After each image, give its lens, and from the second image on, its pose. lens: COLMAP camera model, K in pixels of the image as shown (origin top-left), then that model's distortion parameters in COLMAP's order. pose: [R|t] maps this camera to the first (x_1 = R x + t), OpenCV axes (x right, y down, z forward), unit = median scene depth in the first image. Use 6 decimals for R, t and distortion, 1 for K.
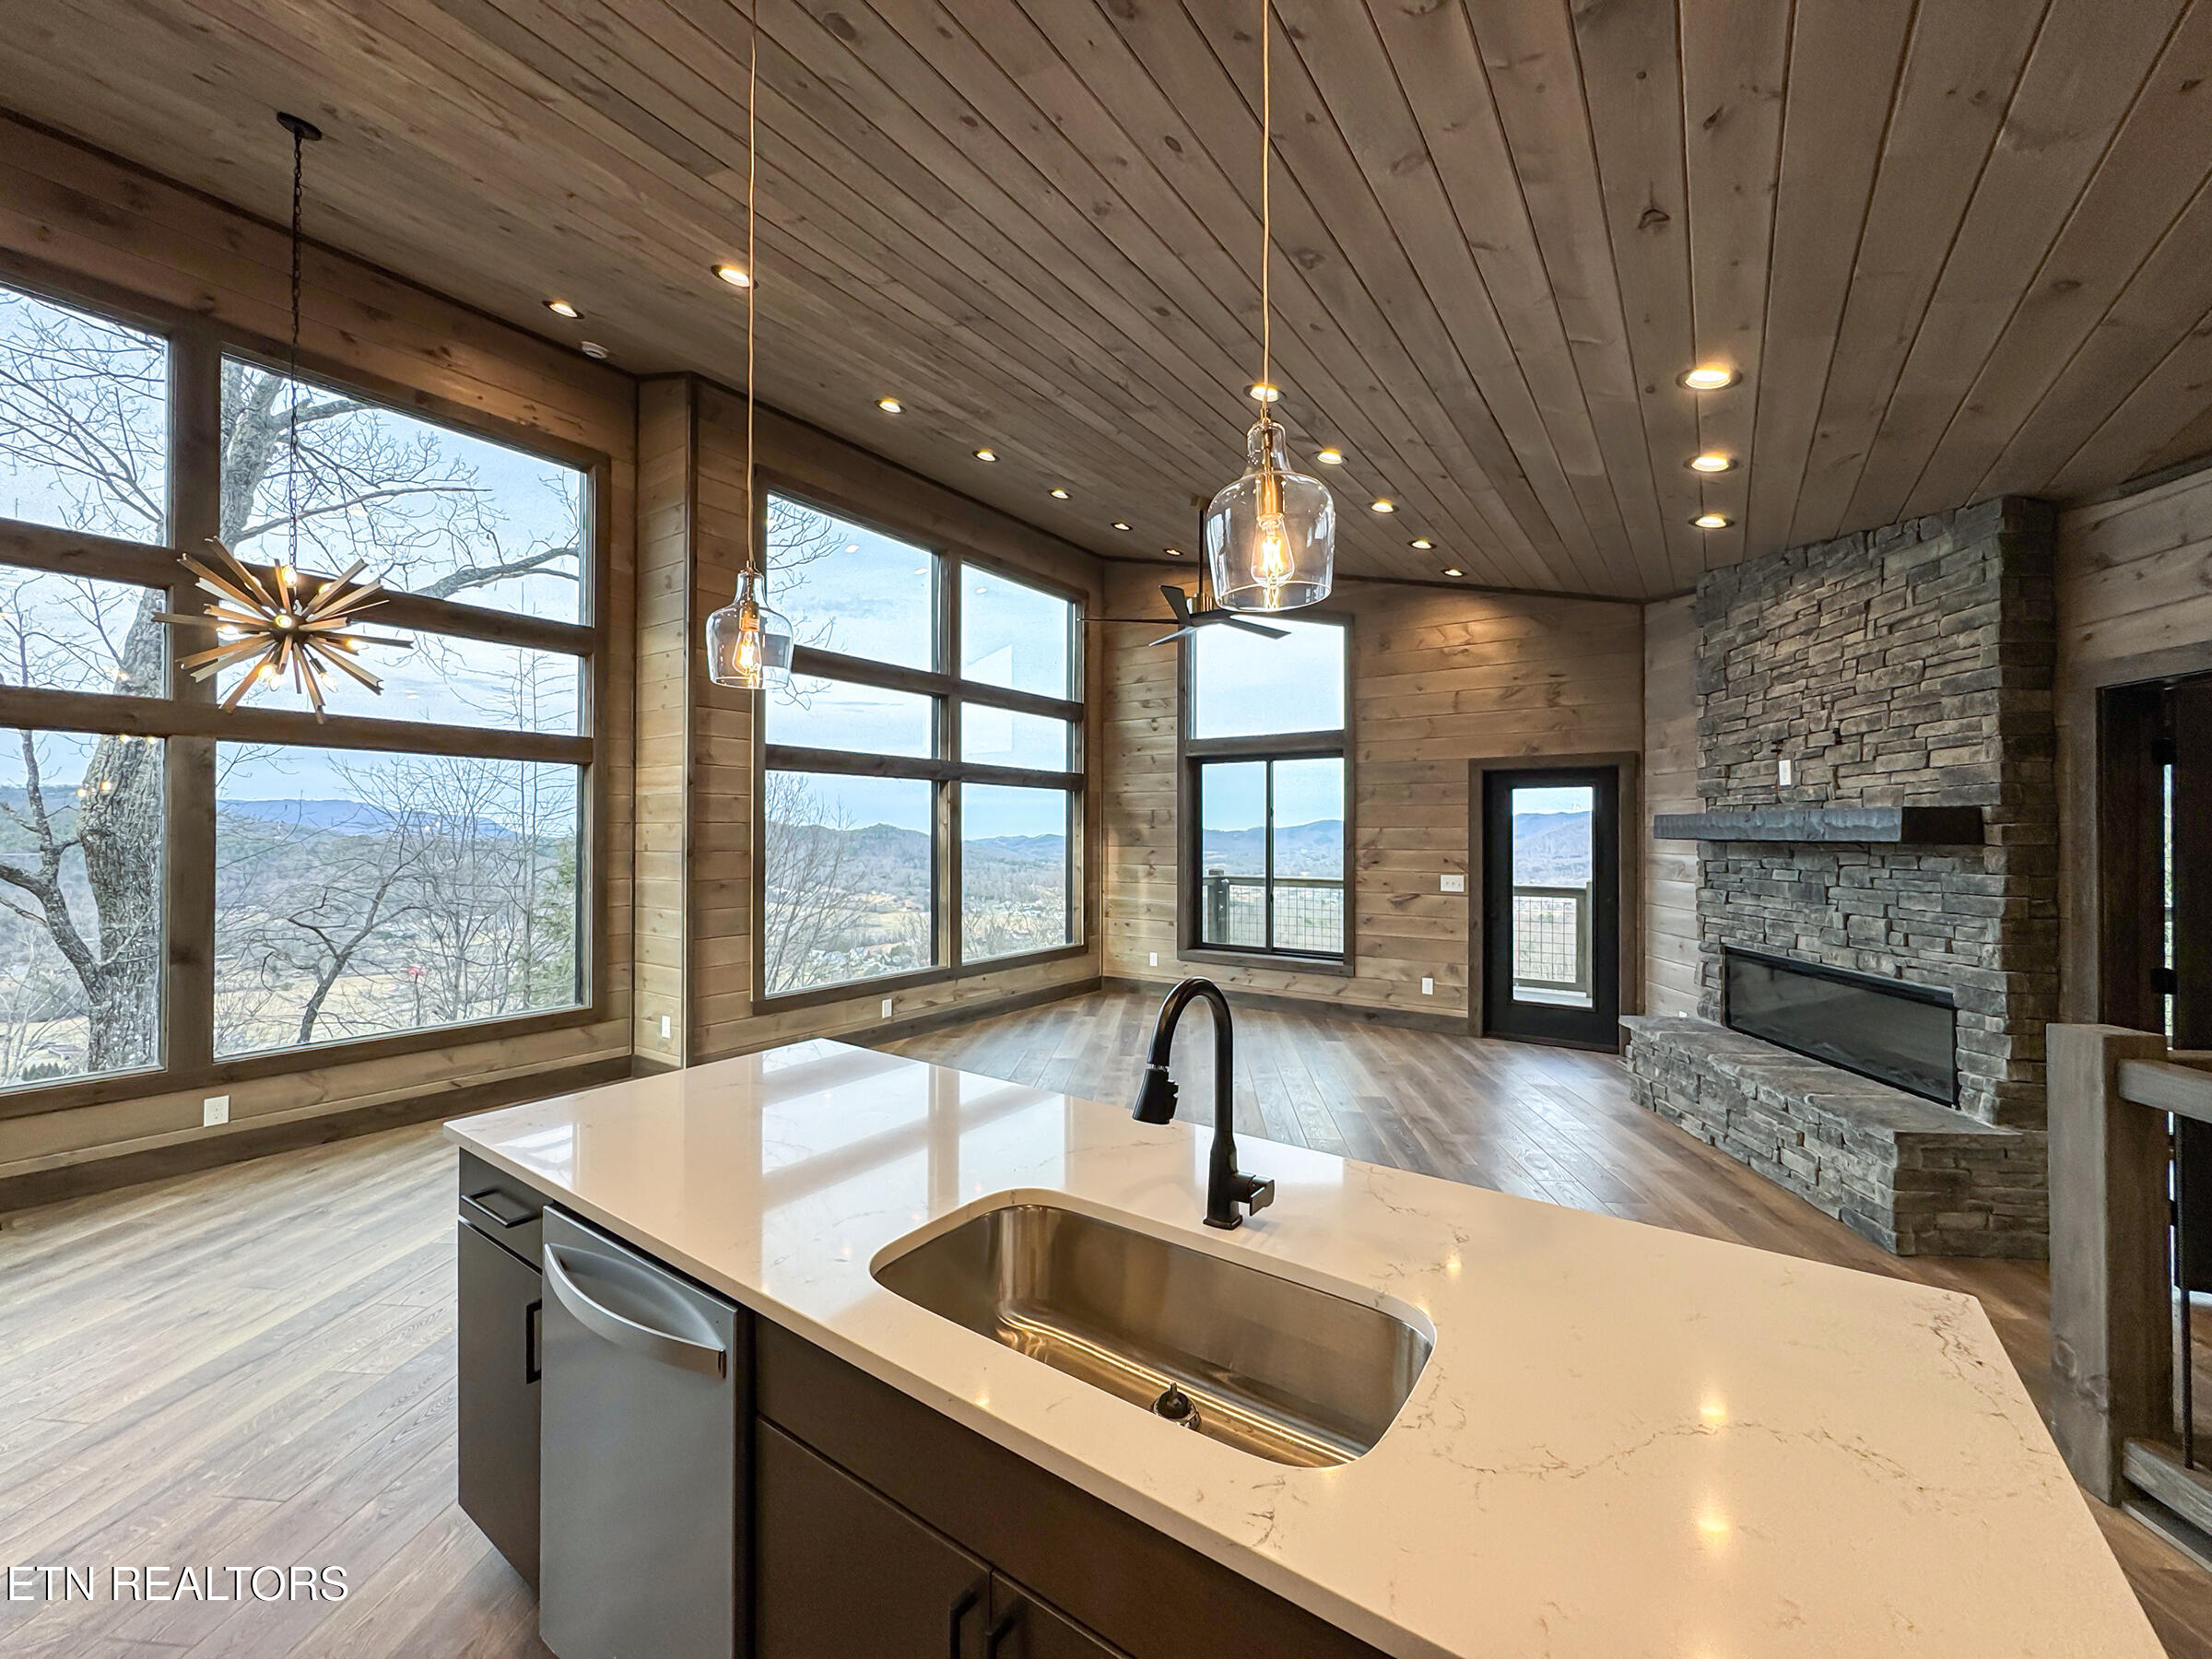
lens RADIAL K [[888.8, 0, 1091.4], [0, 888.8, 833.2], [0, 0, 1]] dist [0.000934, 0.000656]
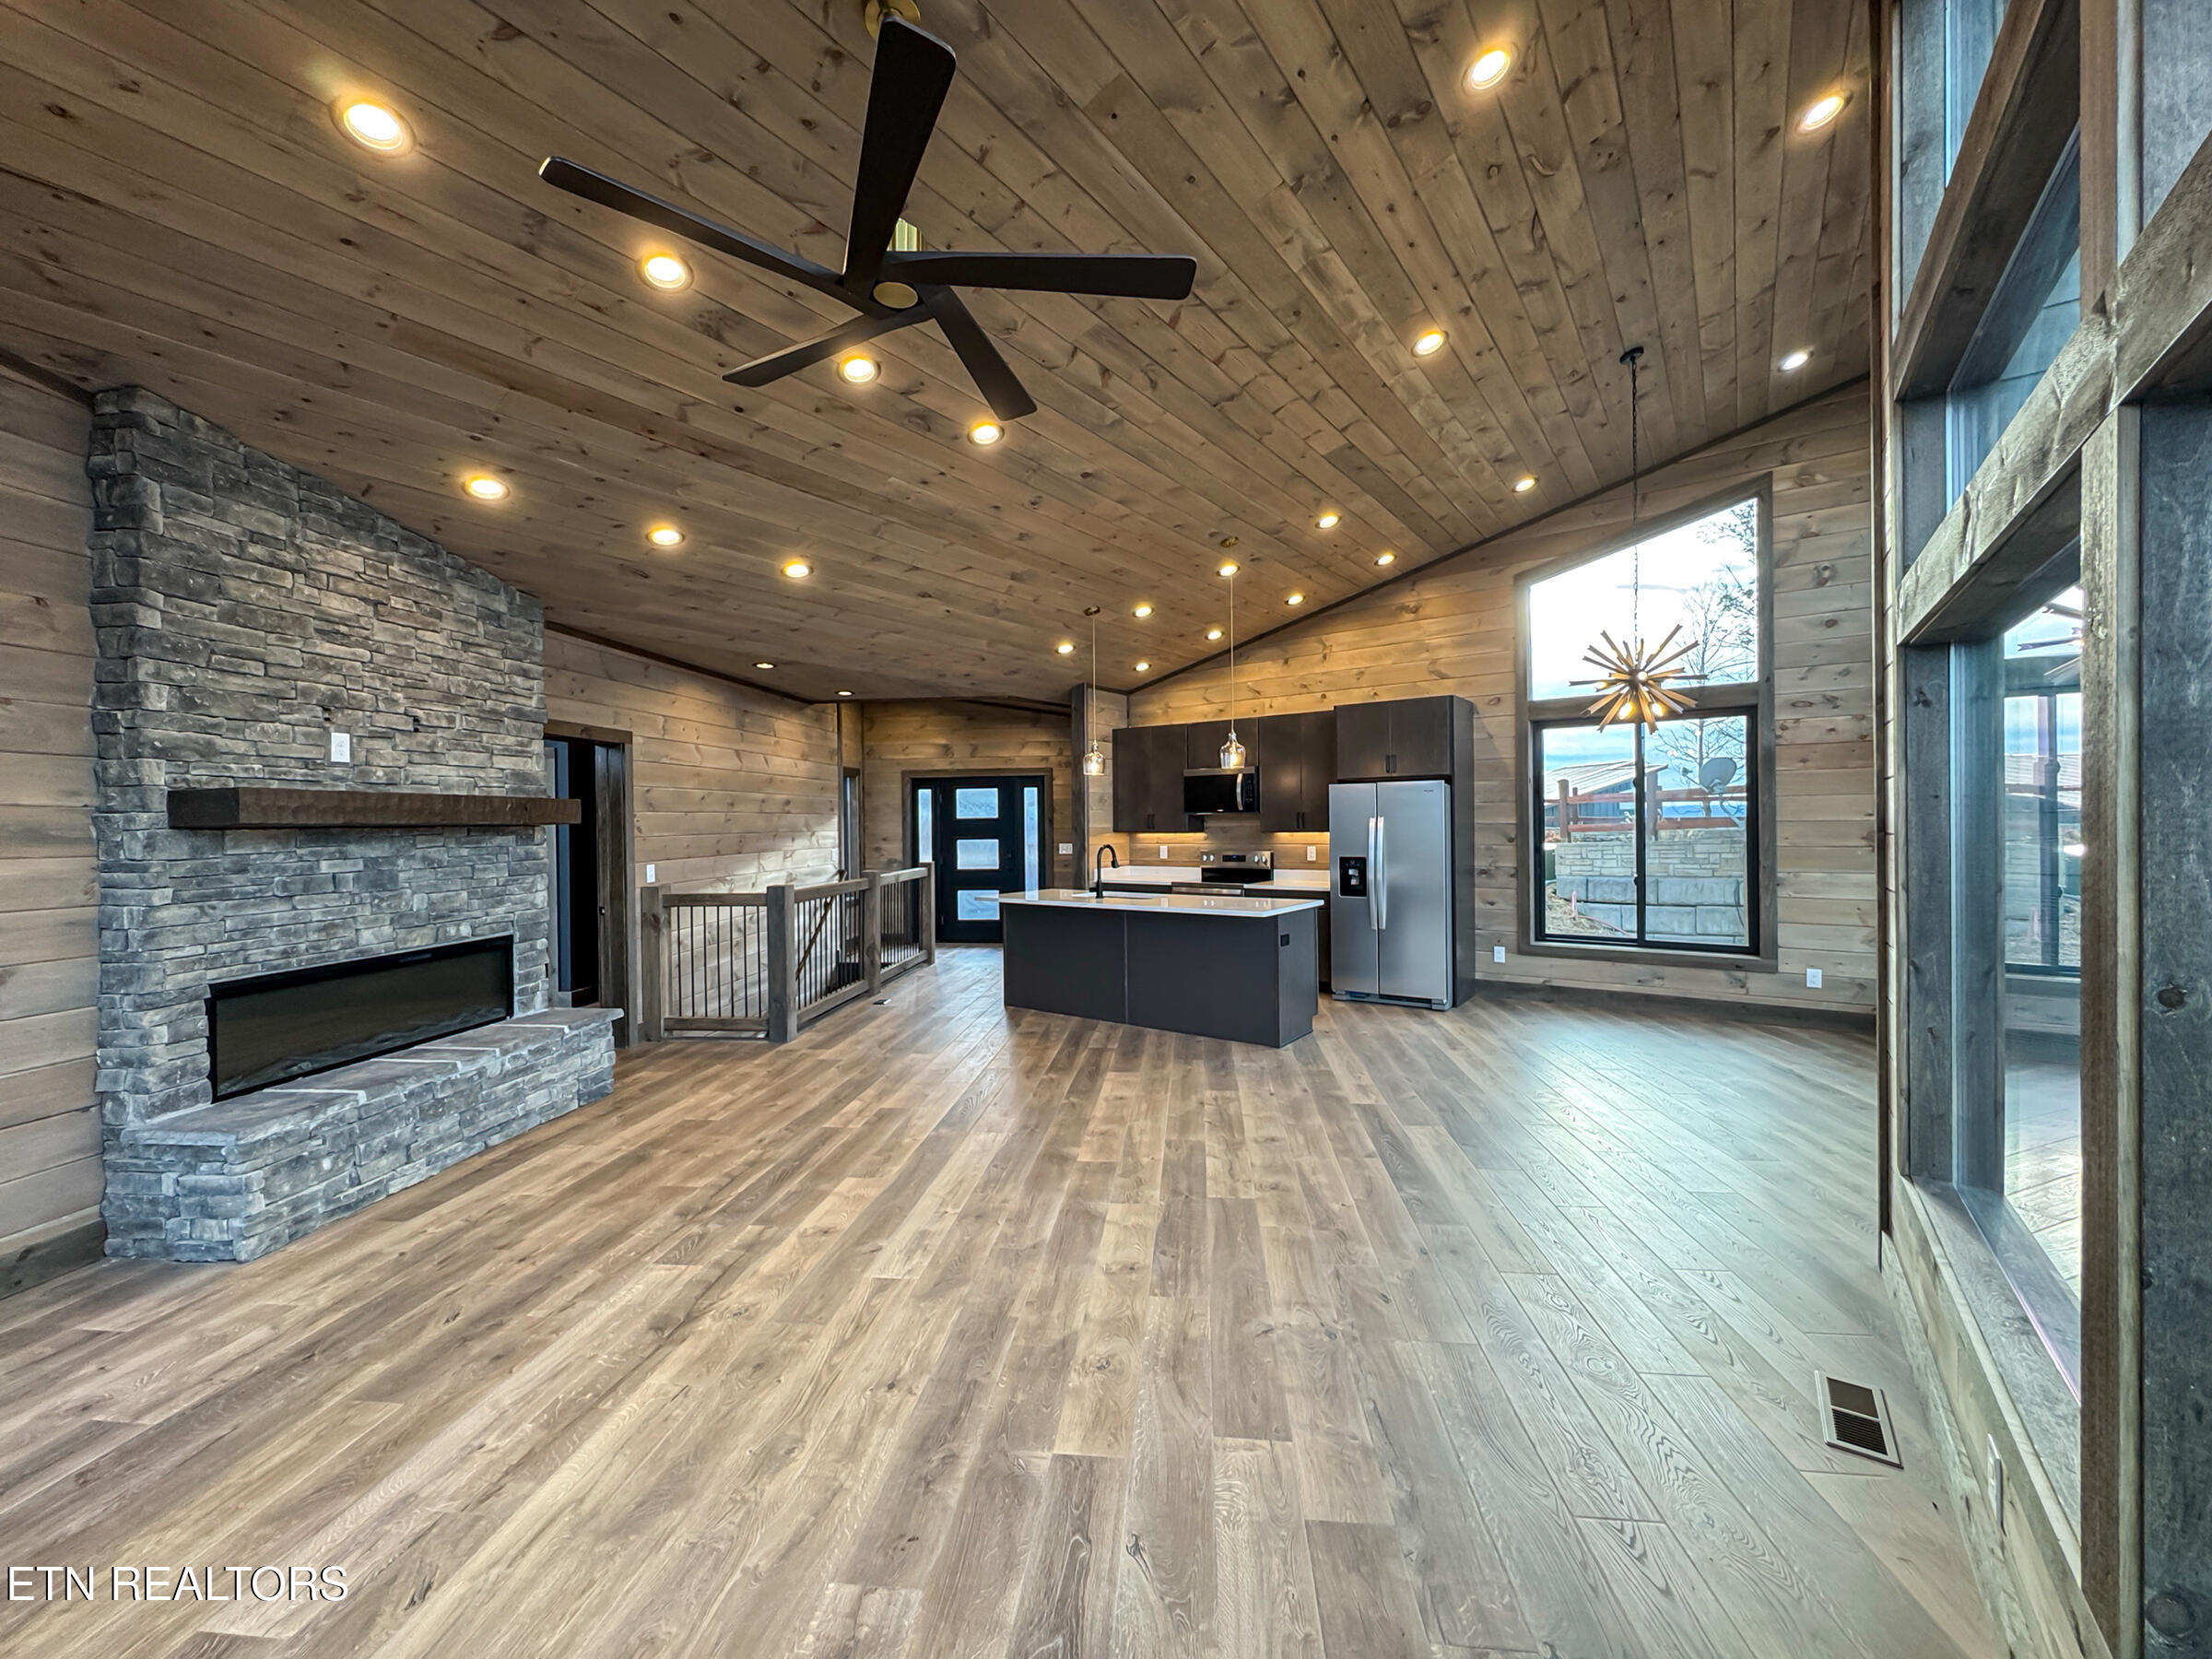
lens RADIAL K [[888.8, 0, 1104.0], [0, 888.8, 822.7], [0, 0, 1]] dist [0.000934, 0.000656]
pose [[-0.999941, 0.010668, 0.002162, 0.022497], [0.010673, 0.999940, 0.002531, 0.006885], [-0.002135, 0.002554, -0.999994, 1.170542]]
